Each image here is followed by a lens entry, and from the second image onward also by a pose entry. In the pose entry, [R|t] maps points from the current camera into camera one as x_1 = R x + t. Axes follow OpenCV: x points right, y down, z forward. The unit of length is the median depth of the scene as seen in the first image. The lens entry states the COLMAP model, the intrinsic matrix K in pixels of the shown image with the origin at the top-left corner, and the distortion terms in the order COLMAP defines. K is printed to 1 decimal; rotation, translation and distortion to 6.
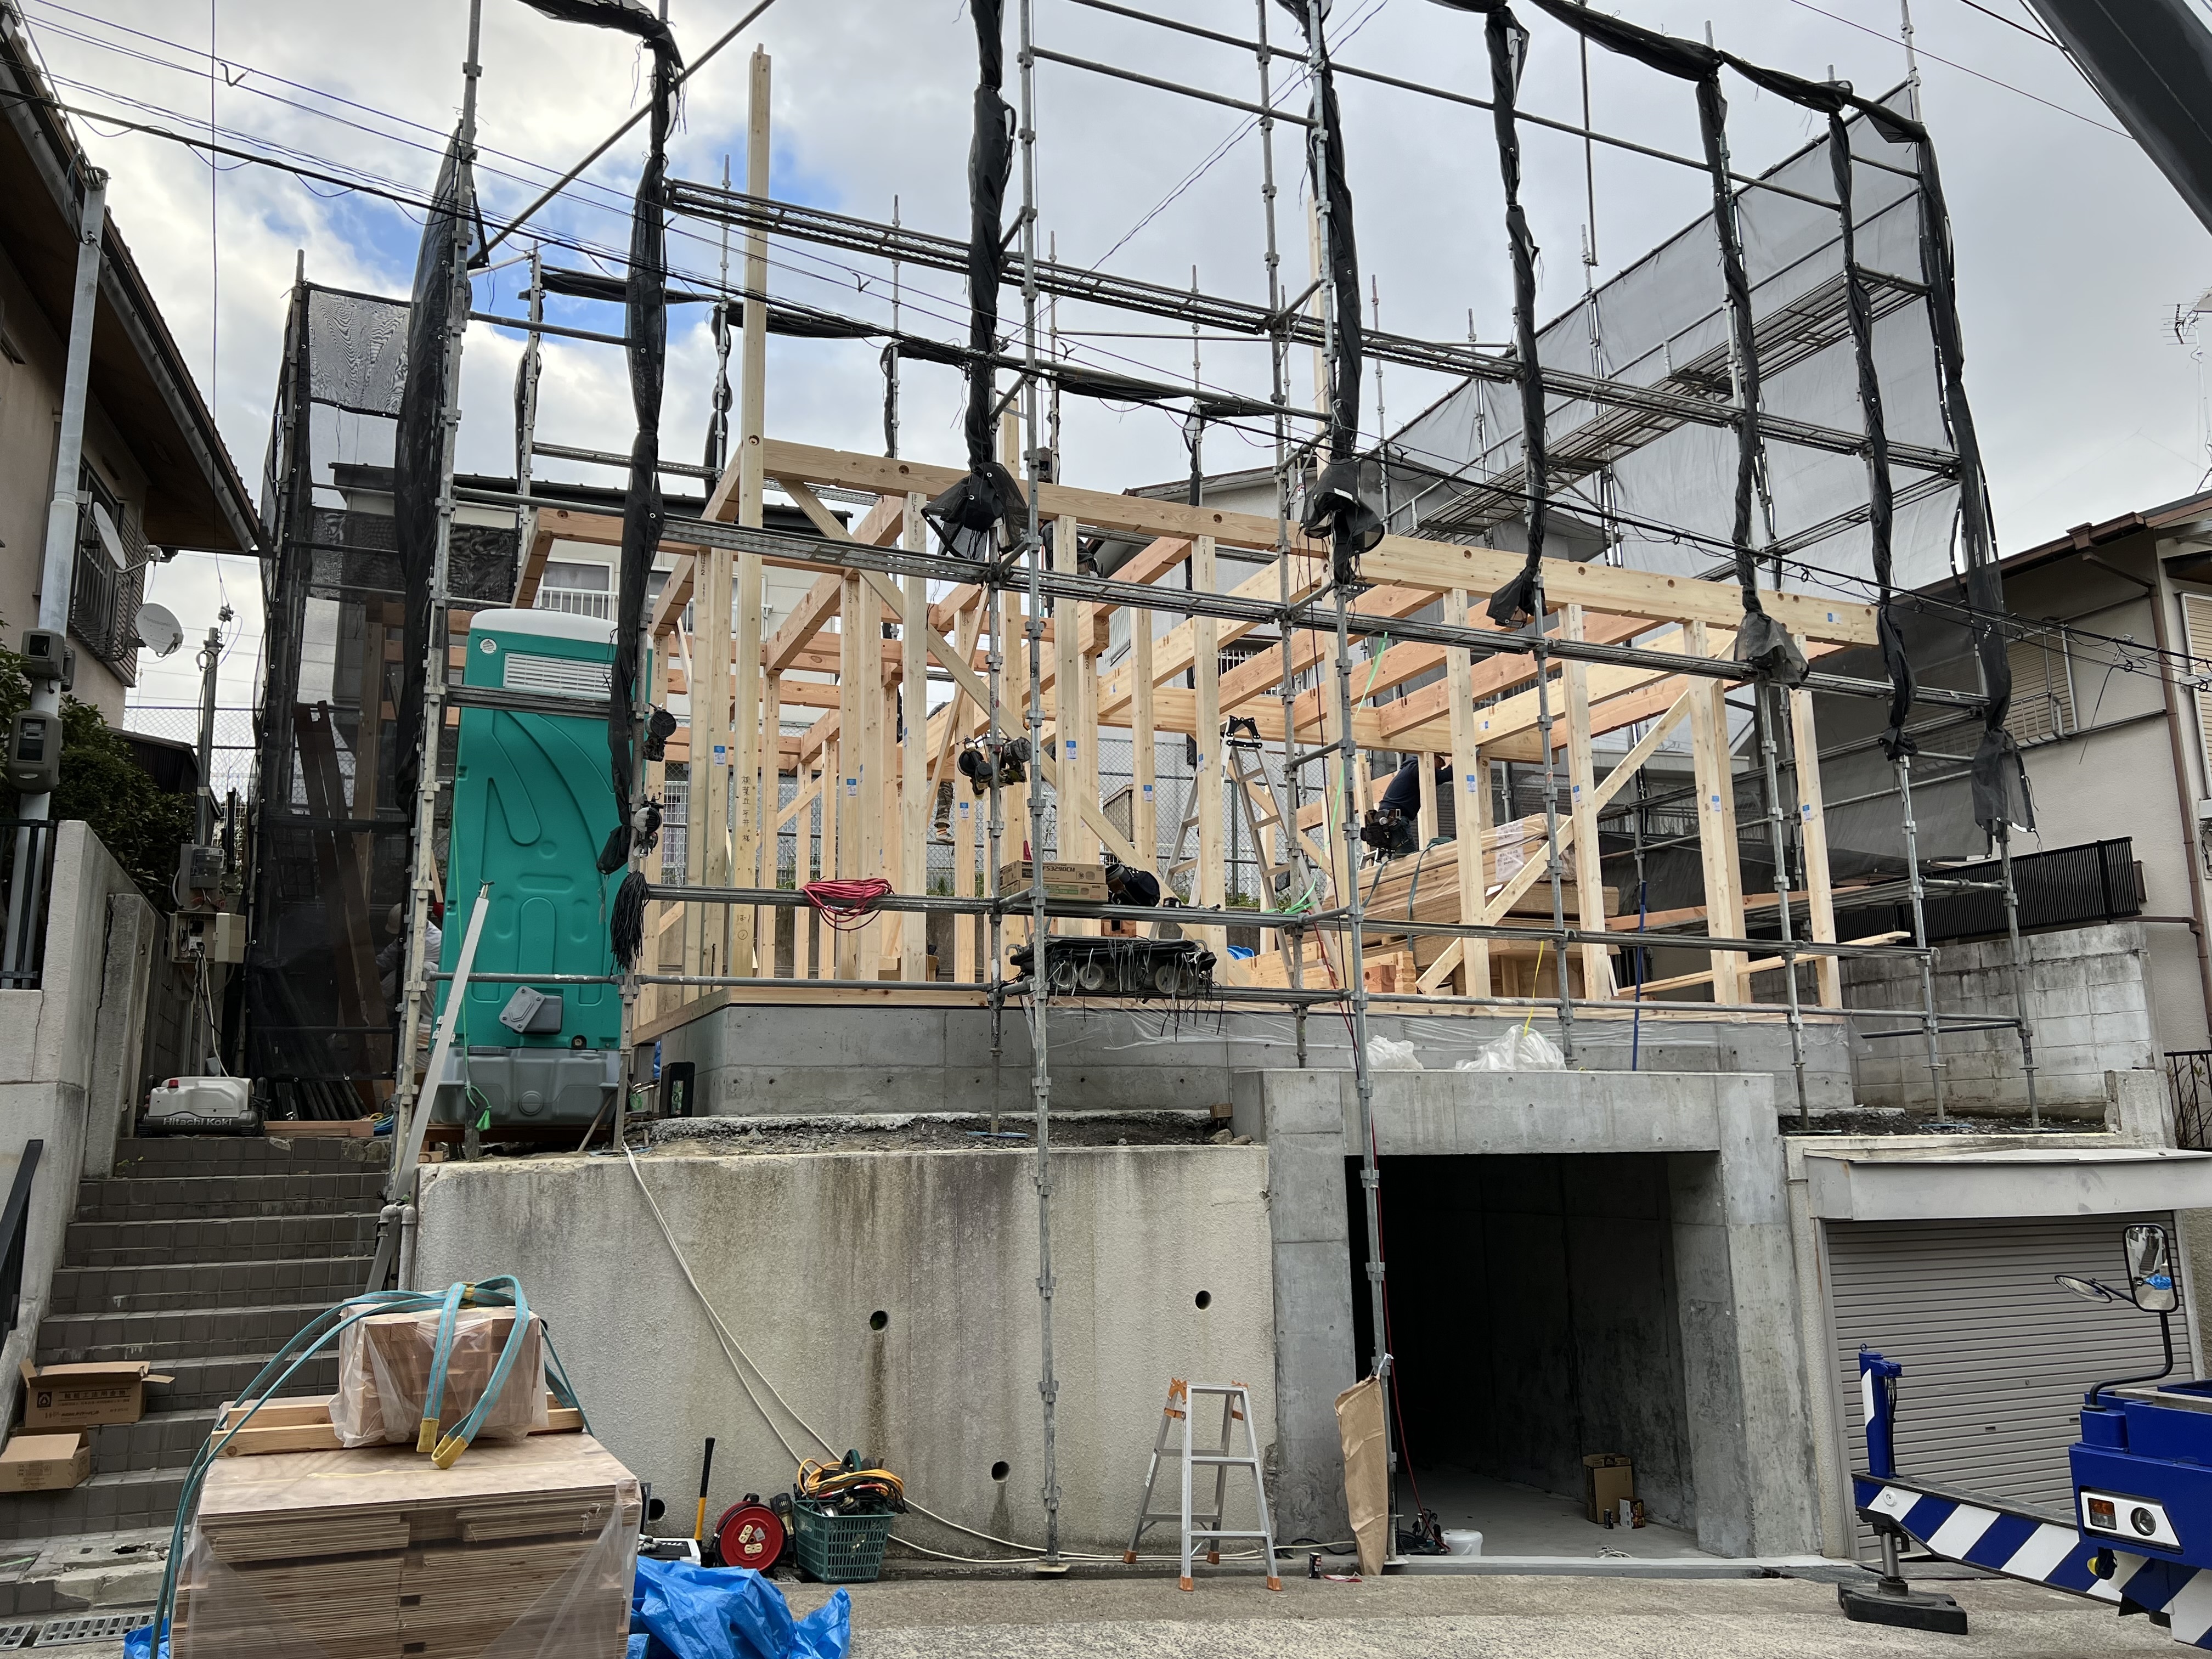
lens RADIAL K [[1653.0, 0, 1108.0], [0, 1653.0, 836.3], [0, 0, 1]] dist [0.063037, -0.065323]
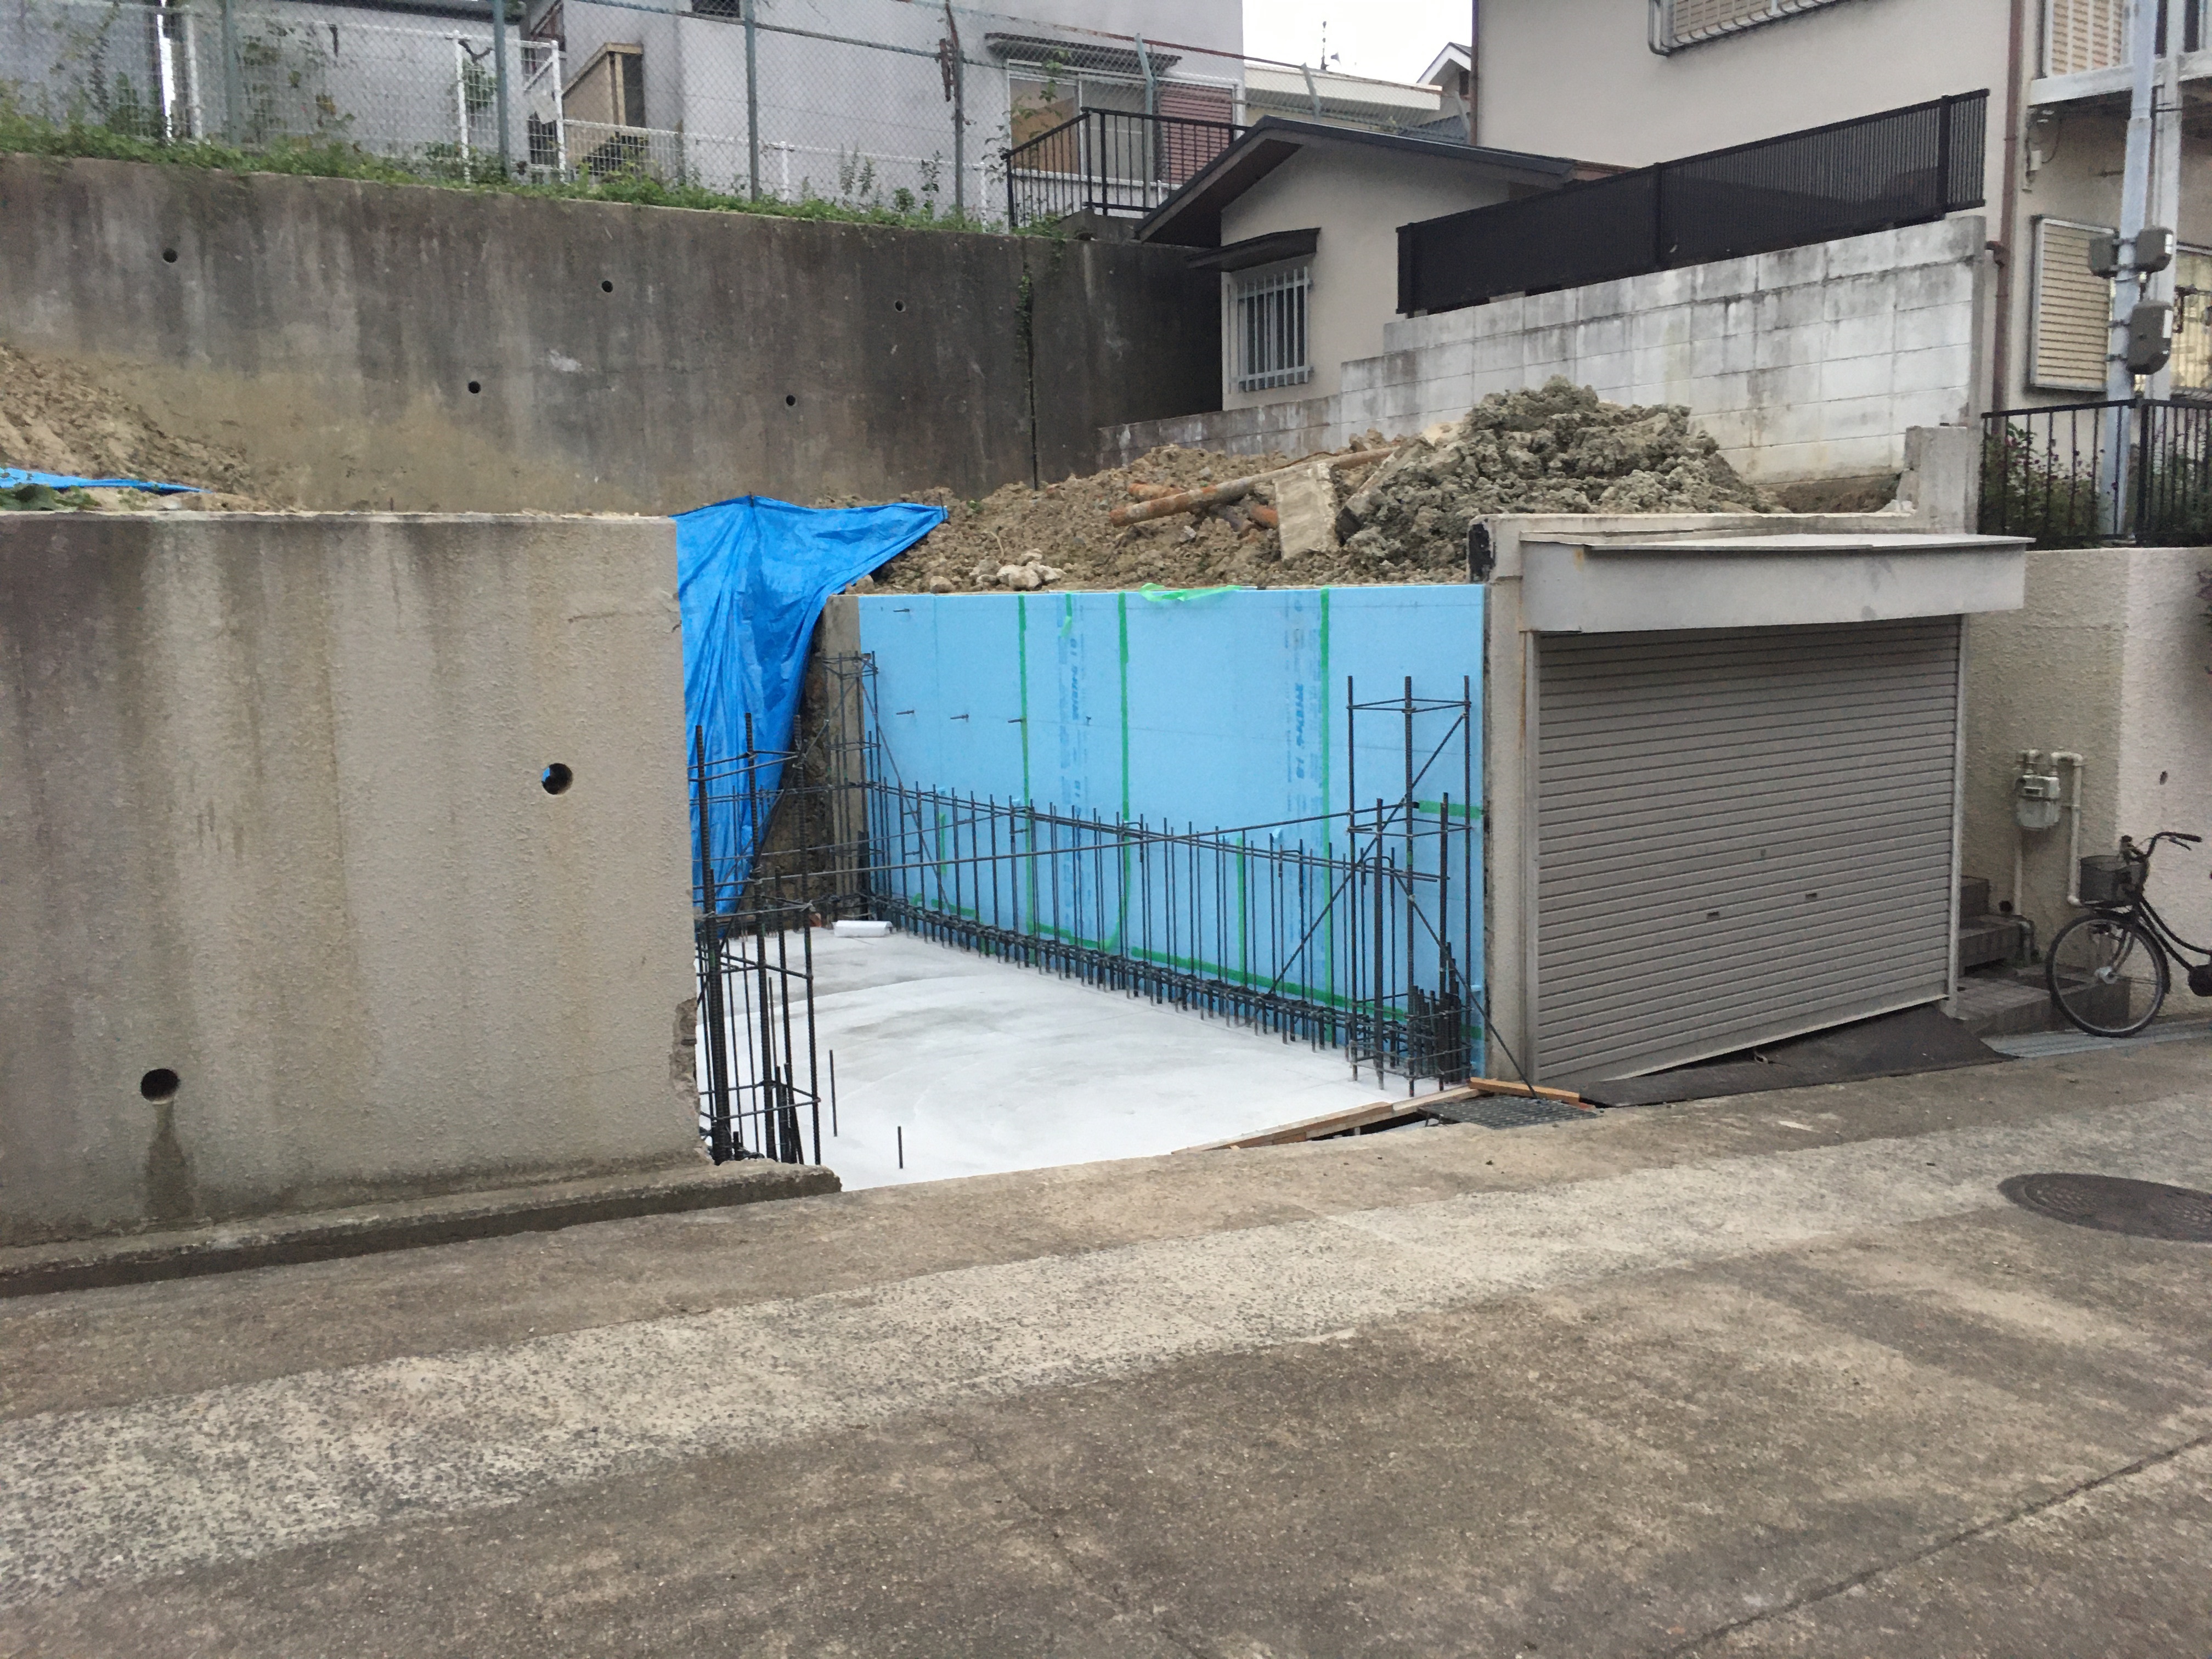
lens RADIAL K [[1883.6, 0, 1104.7], [0, 1883.6, 833.0], [0, 0, 1]] dist [0.090162, -0.115774]
pose [[0.977265, -0.033378, 0.209376, 0.091456], [-0.032887, 0.951714, 0.305218, 0.079055], [-0.209453, -0.305165, 0.928980, 0.302004]]
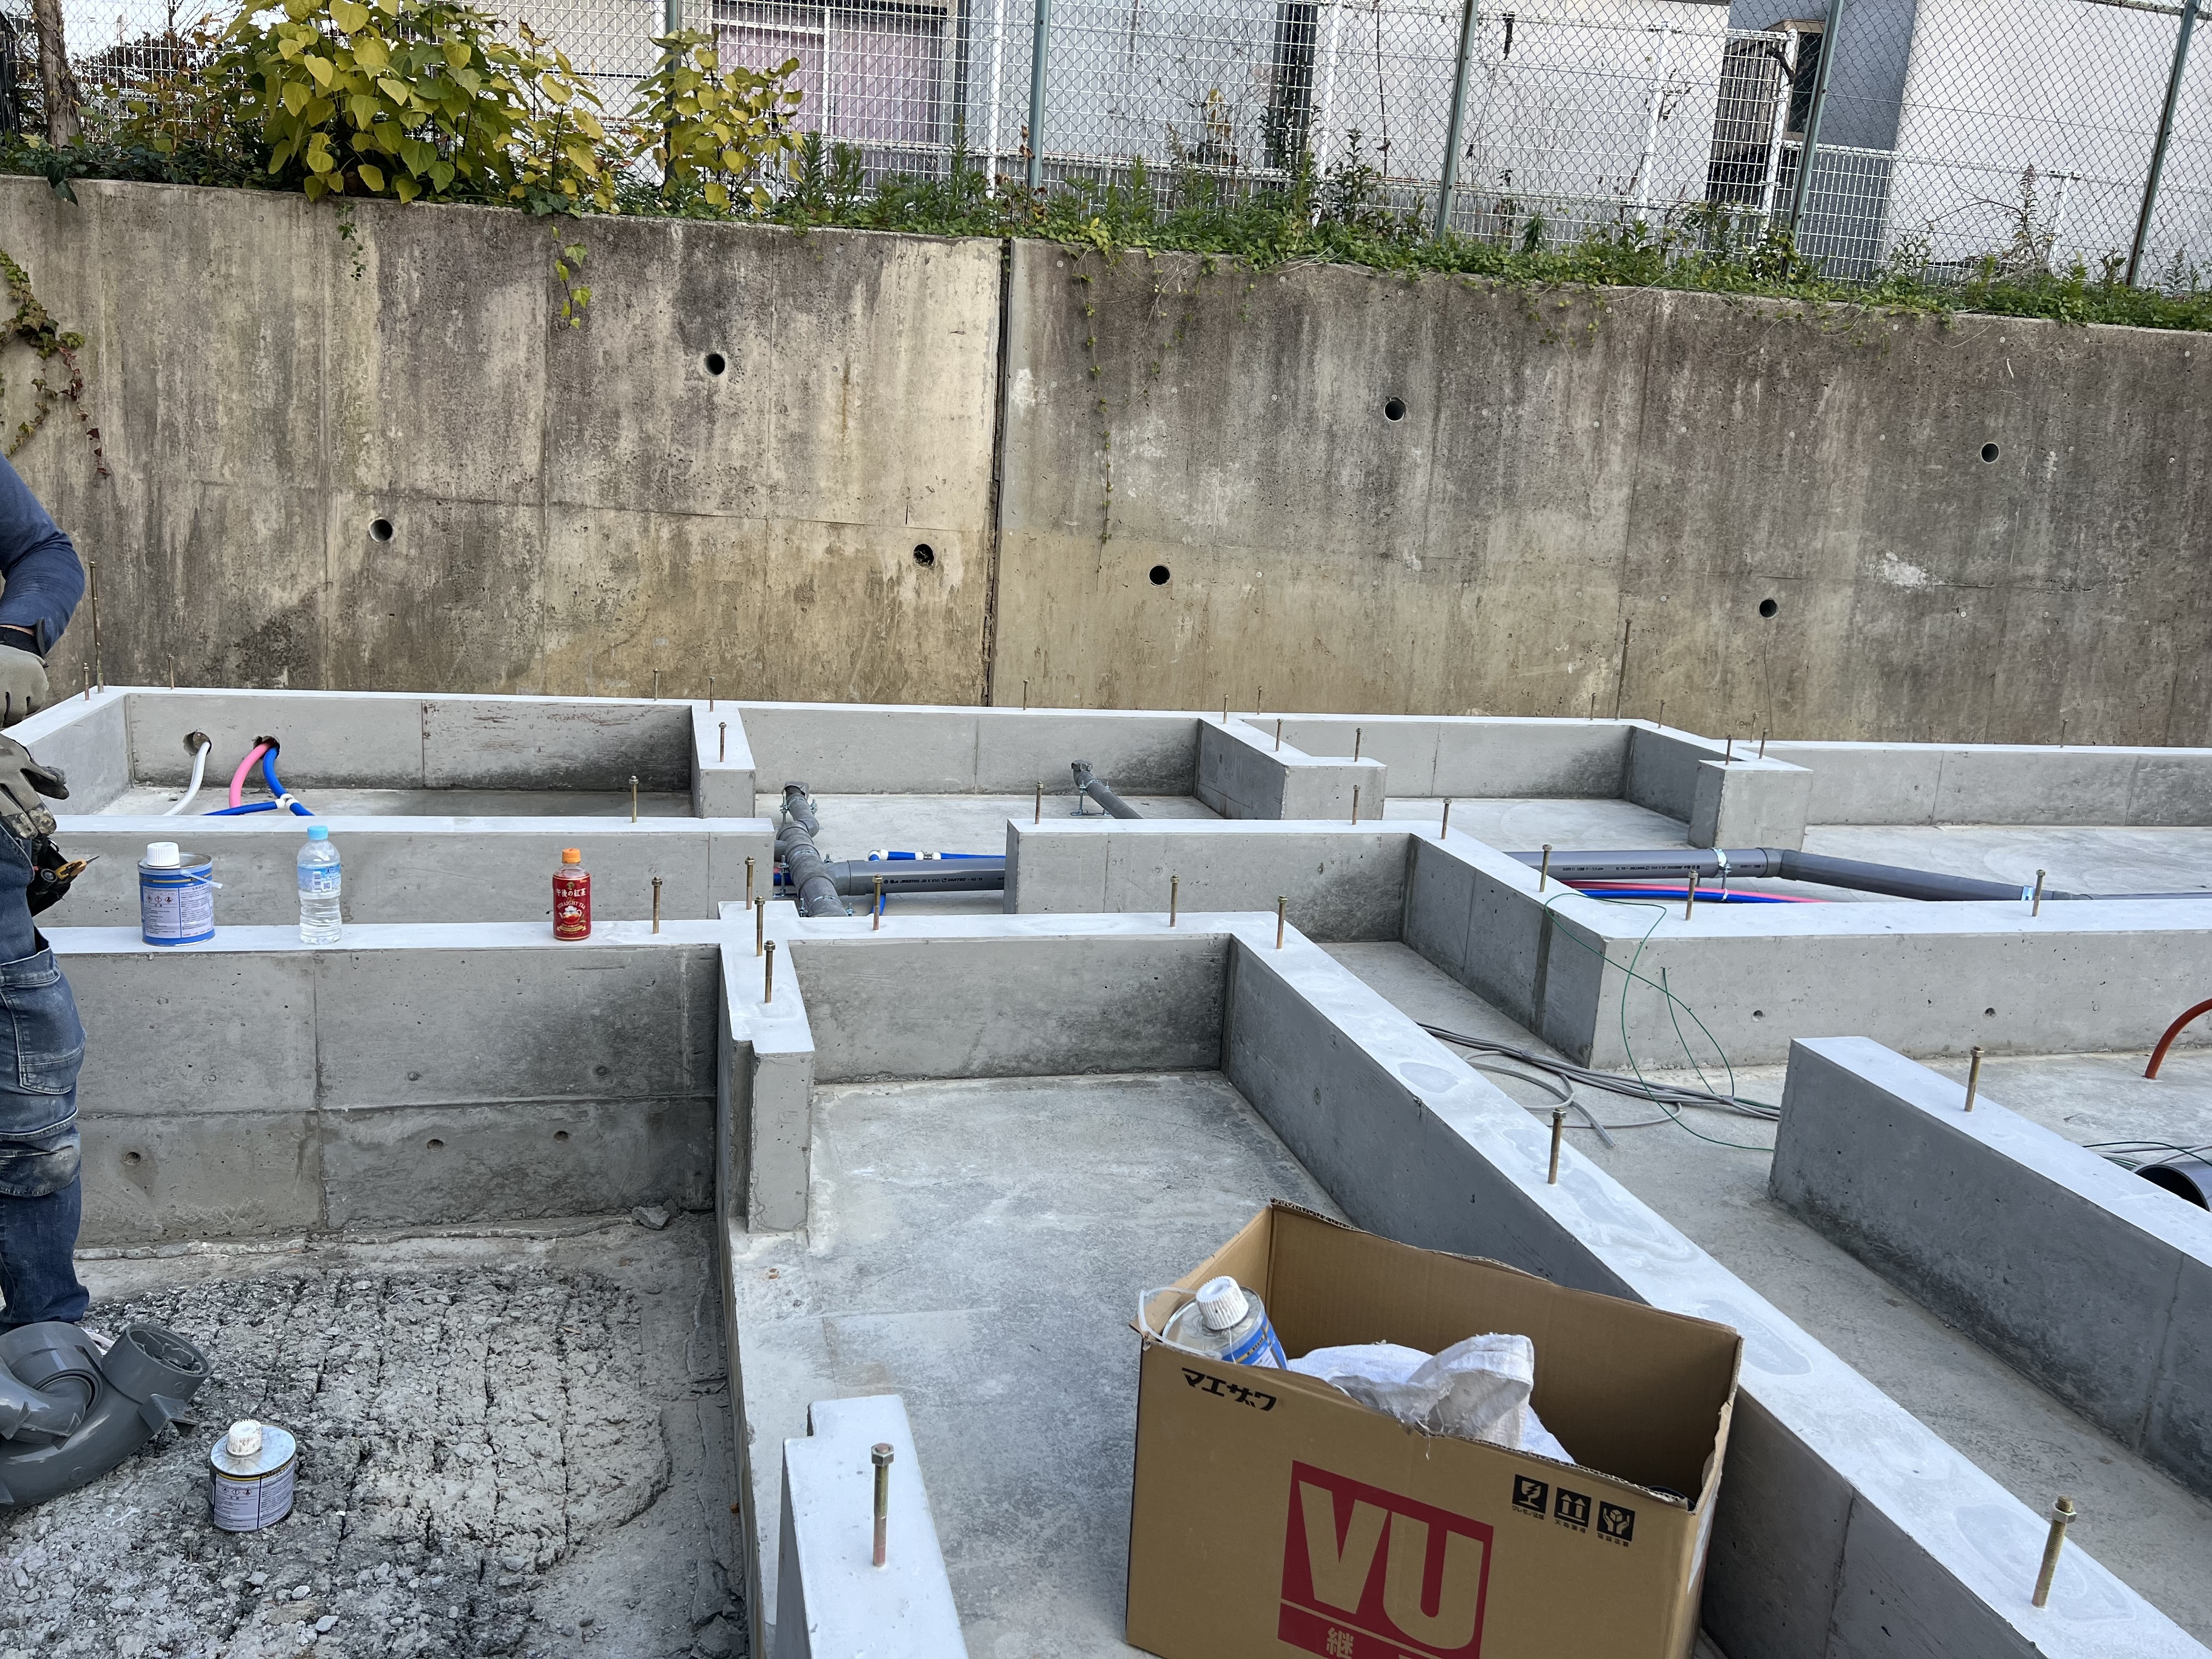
lens RADIAL K [[1653.0, 0, 1110.6], [0, 1653.0, 809.6], [0, 0, 1]] dist [0.063037, -0.065323]
pose [[0.985276, 0.109433, -0.131357, -0.246113], [-0.050231, 0.919689, 0.389420, 0.005091], [0.163424, -0.377089, 0.911645, 0.976902]]
